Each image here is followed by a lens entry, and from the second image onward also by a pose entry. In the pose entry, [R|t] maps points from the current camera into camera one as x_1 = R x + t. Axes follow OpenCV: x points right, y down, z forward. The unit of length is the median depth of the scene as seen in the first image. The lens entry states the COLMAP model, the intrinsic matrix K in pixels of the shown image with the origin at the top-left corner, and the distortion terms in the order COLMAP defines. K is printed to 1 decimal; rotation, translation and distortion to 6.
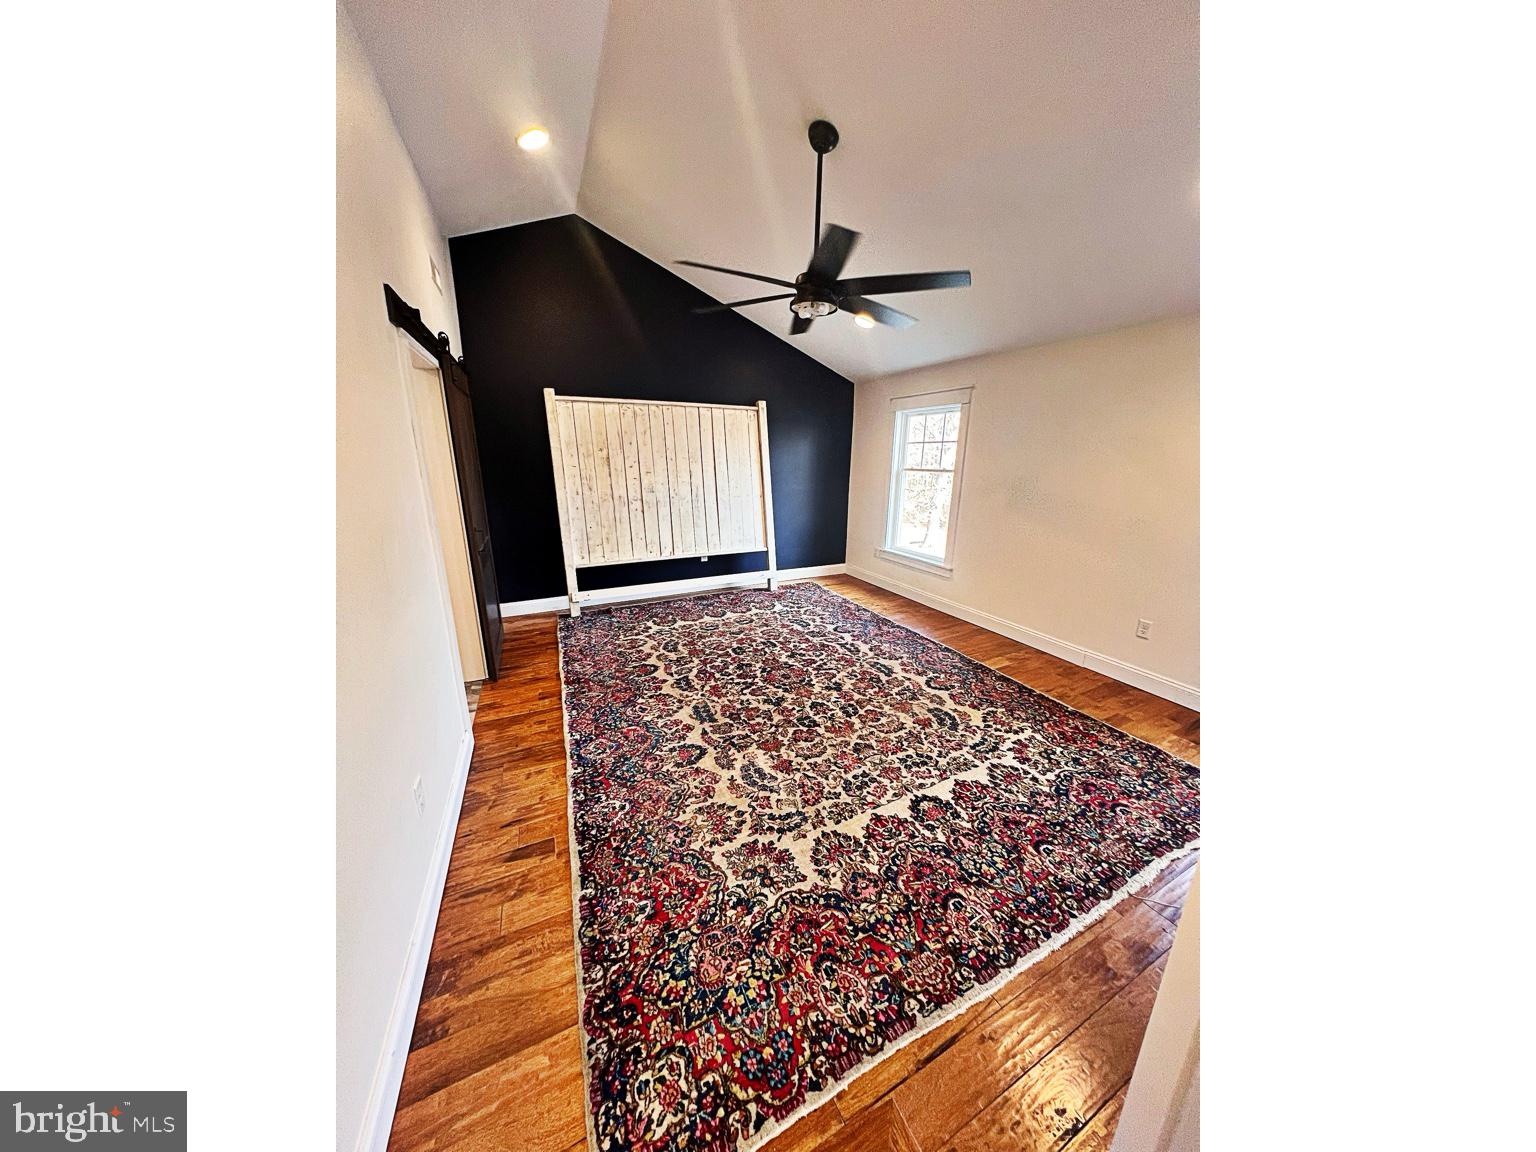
lens RADIAL K [[459.4, 0, 768.0], [0, 459.4, 576.0], [0, 0, 1]] dist [-0.001547, -0.000051]
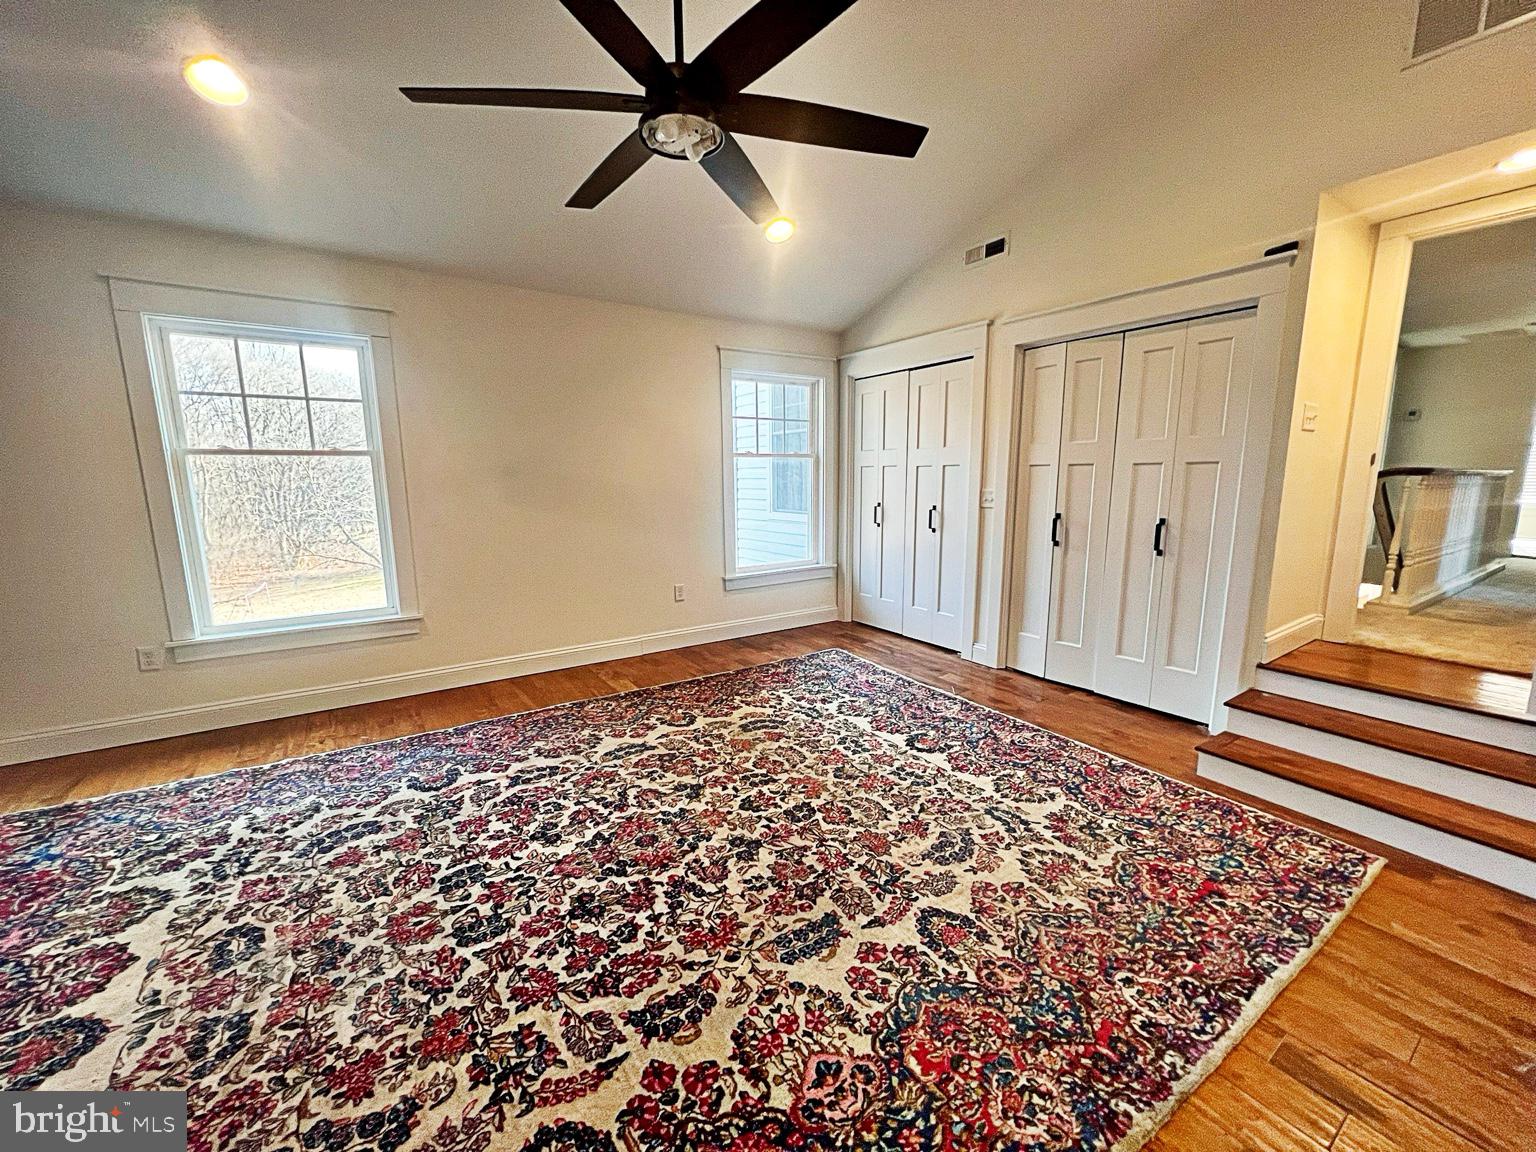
lens RADIAL K [[611.7, 0, 768.0], [0, 611.7, 576.0], [0, 0, 1]] dist [-0.001782, -0.000178]
pose [[-0.137157, -0.174027, 0.975142, -0.622942], [0.254485, 0.945212, 0.204480, -0.166655], [-0.957301, 0.276205, -0.085355, 0.928557]]
